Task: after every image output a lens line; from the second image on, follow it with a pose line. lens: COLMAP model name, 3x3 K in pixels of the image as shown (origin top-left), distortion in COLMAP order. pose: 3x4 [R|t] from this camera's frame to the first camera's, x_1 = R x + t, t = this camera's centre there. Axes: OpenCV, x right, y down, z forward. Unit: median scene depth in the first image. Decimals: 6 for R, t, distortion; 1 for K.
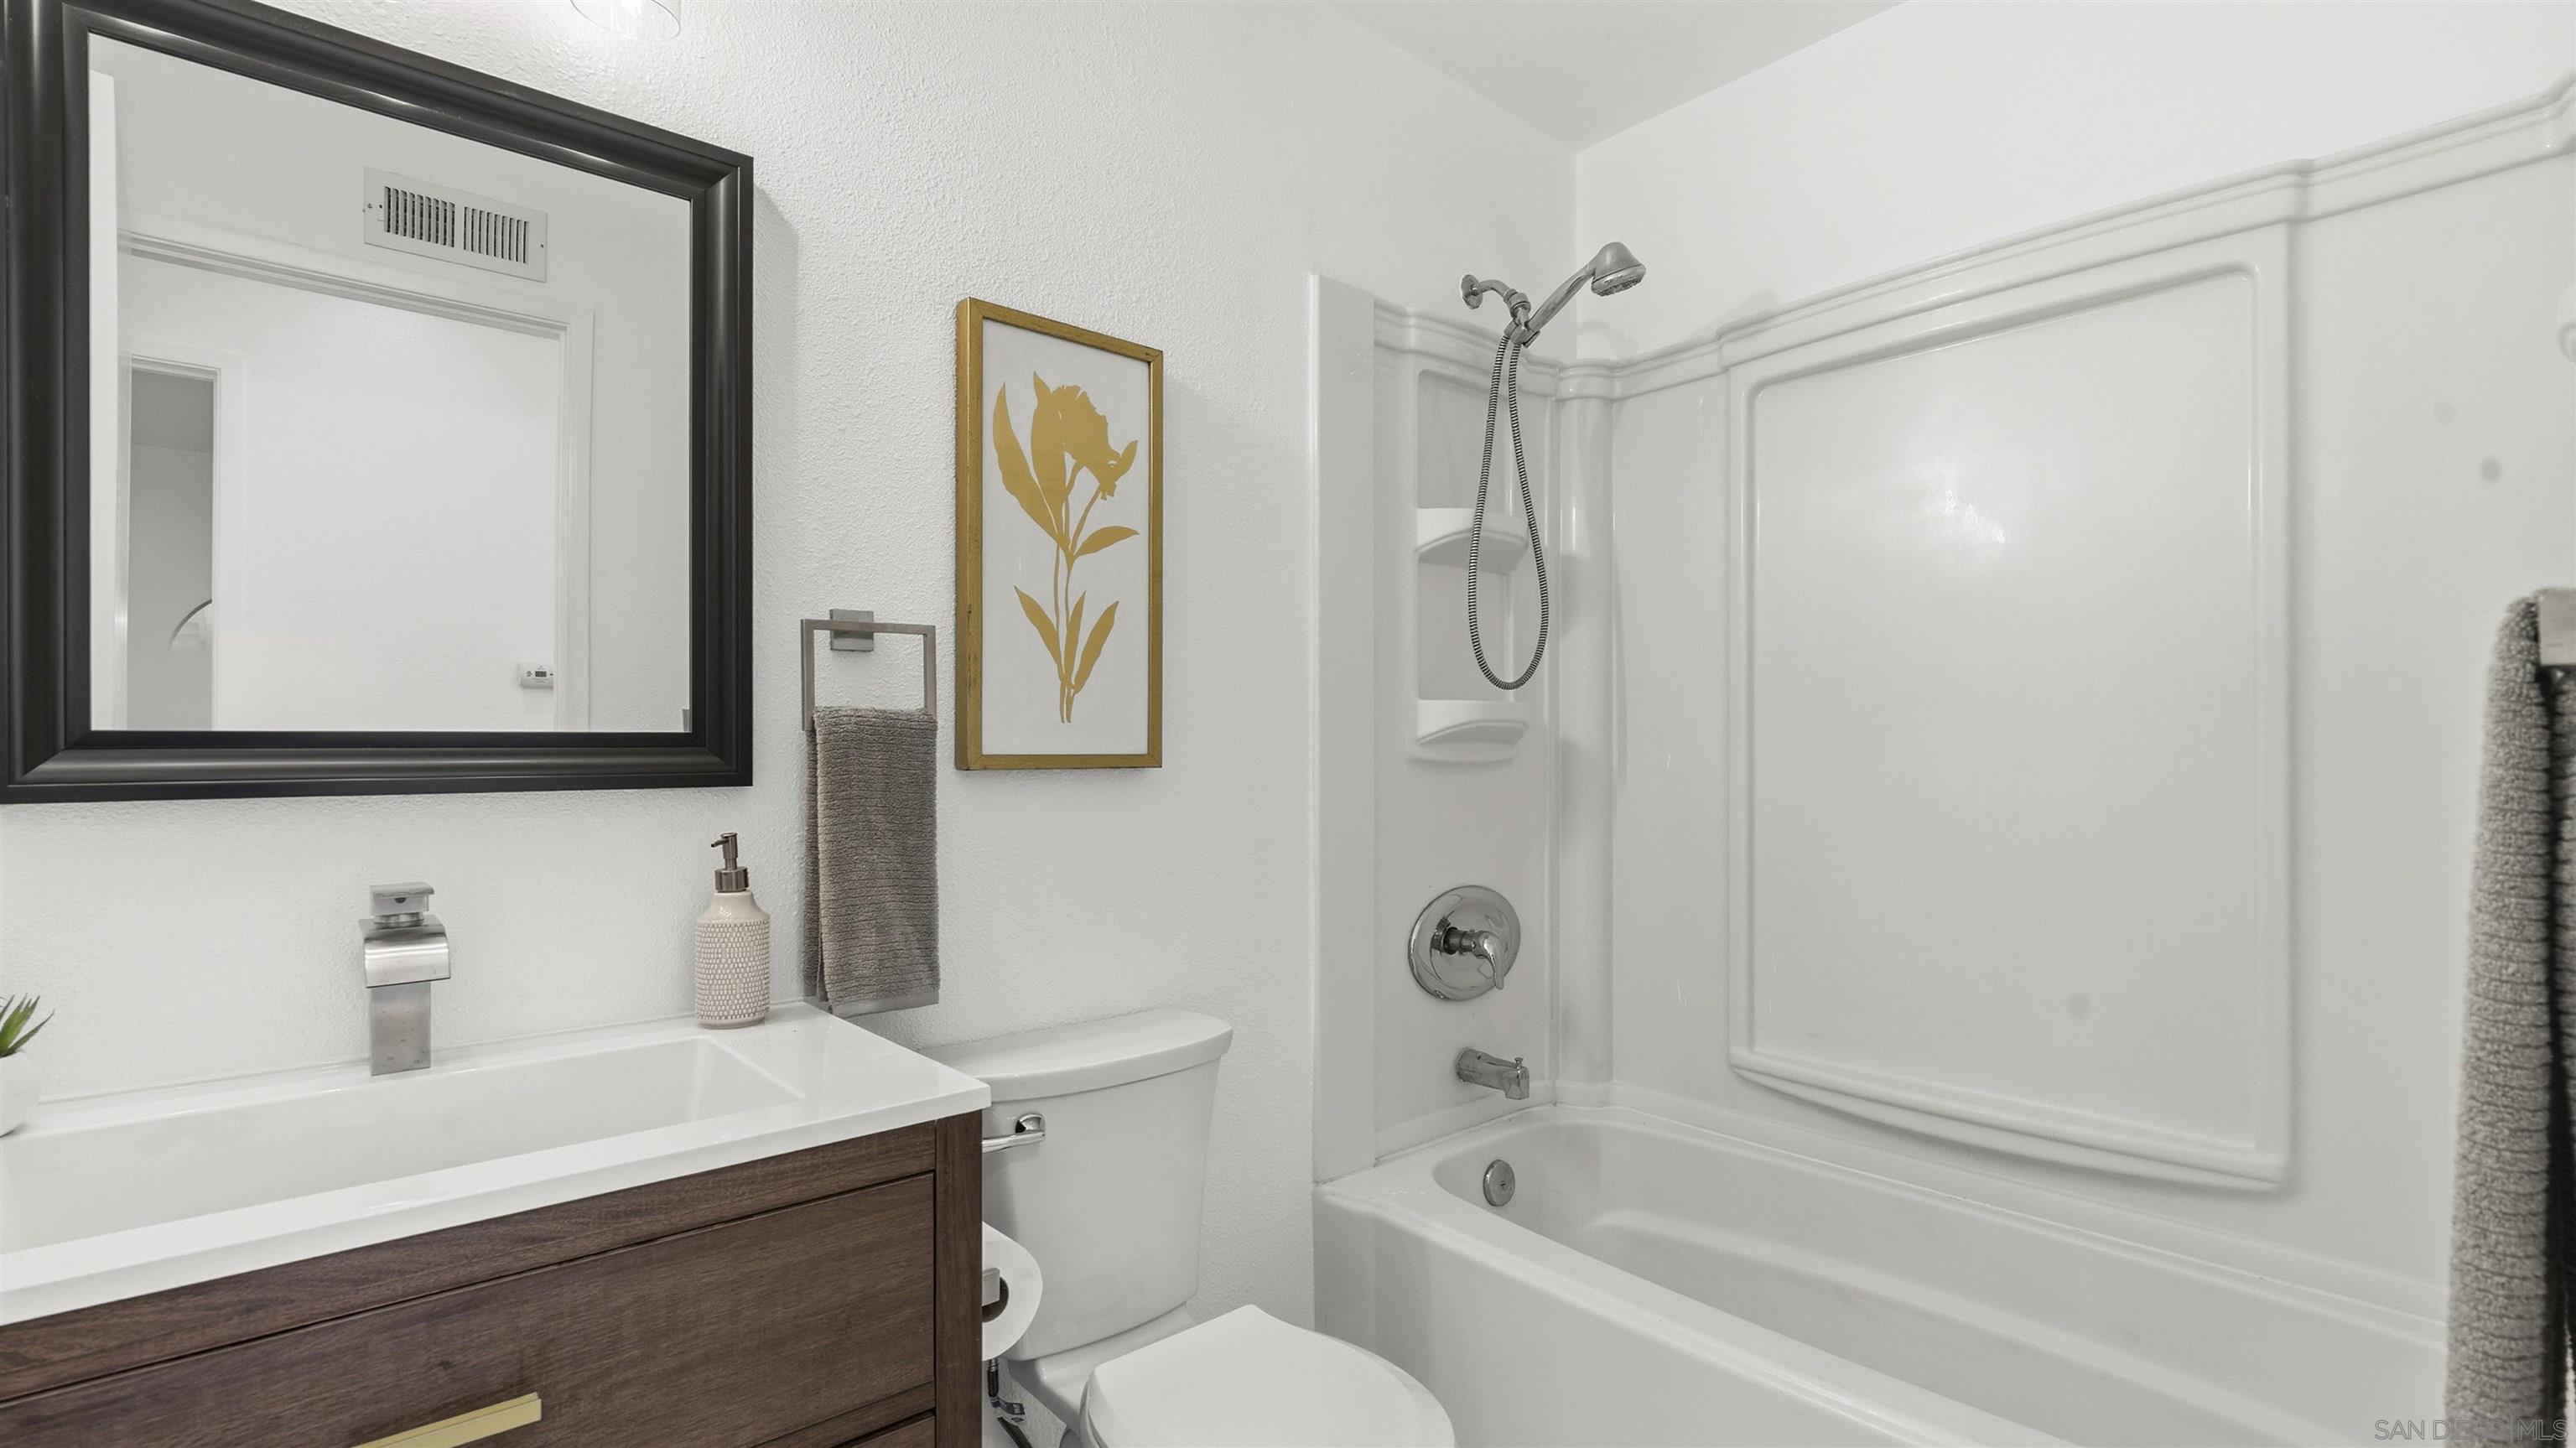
lens RADIAL K [[1172.8, 0, 1284.3], [0, 1172.8, 728.0], [0, 0, 1]] dist [0.000509, -0.000147]
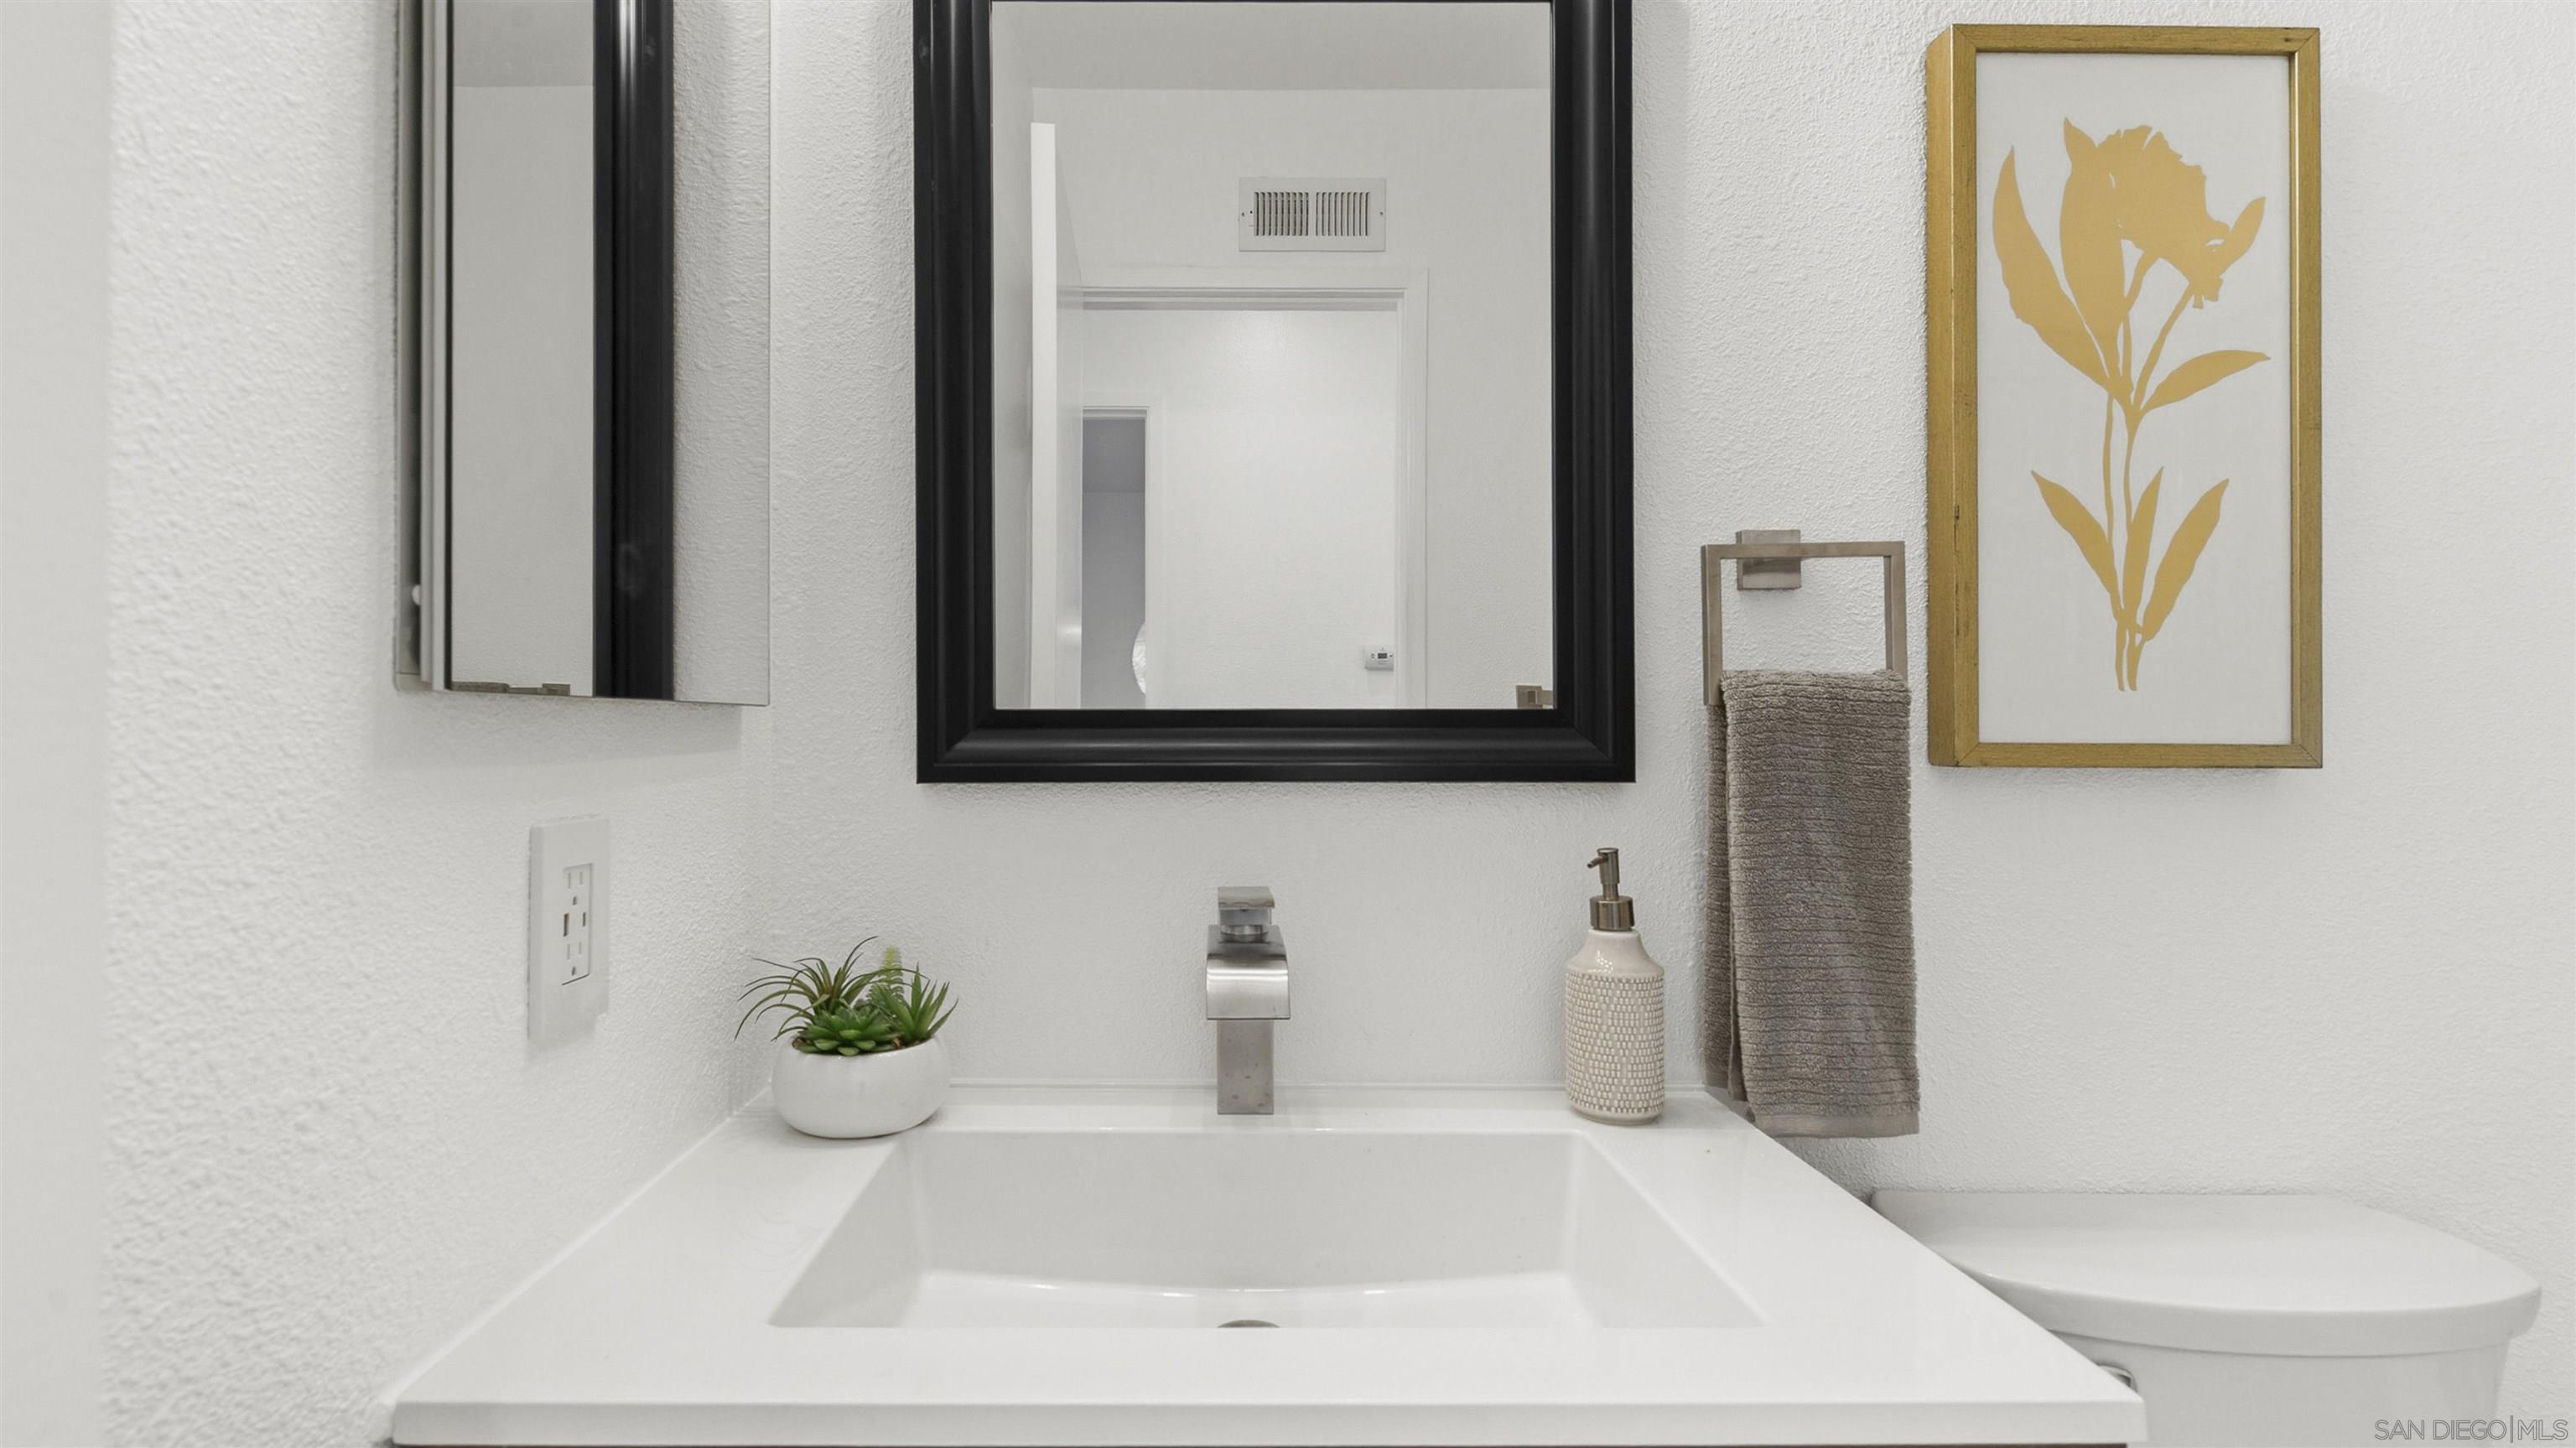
lens RADIAL K [[1172.8, 0, 1284.3], [0, 1172.8, 728.0], [0, 0, 1]] dist [0.000509, -0.000147]
pose [[0.797552, 0.002852, -0.603244, -0.177299], [0.005286, 0.999917, 0.011717, 0.005859], [0.603227, -0.012533, 0.797471, 0.275892]]
